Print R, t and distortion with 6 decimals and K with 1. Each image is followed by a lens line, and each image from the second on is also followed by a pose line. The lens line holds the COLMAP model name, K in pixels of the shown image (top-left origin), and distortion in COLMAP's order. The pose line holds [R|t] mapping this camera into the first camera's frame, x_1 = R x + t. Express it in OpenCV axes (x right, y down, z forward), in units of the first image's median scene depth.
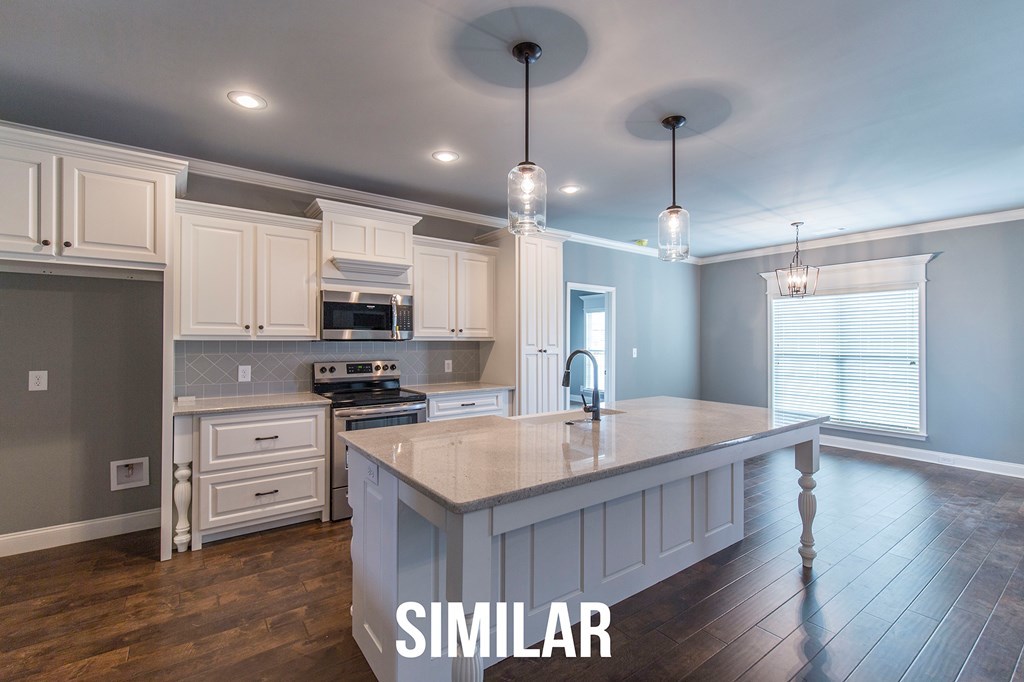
lens RADIAL K [[462.0, 0, 489.0], [0, 462.0, 340.0], [0, 0, 1]] dist [-0.000175, -0.000017]
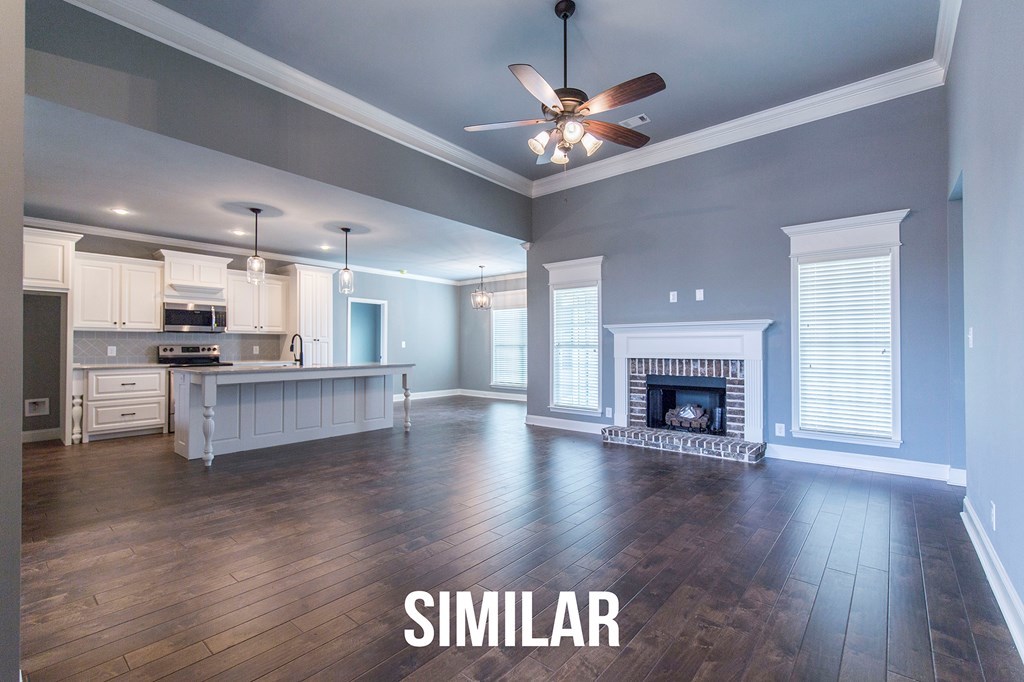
lens RADIAL K [[462.0, 0, 480.1], [0, 462.0, 339.8], [0, 0, 1]] dist [-0.000175, -0.000017]
pose [[0.971917, 0.000665, 0.235323, 0.372363], [0.001542, 0.999957, -0.009192, 0.048732], [-0.235319, 0.009296, 0.971874, -0.935328]]
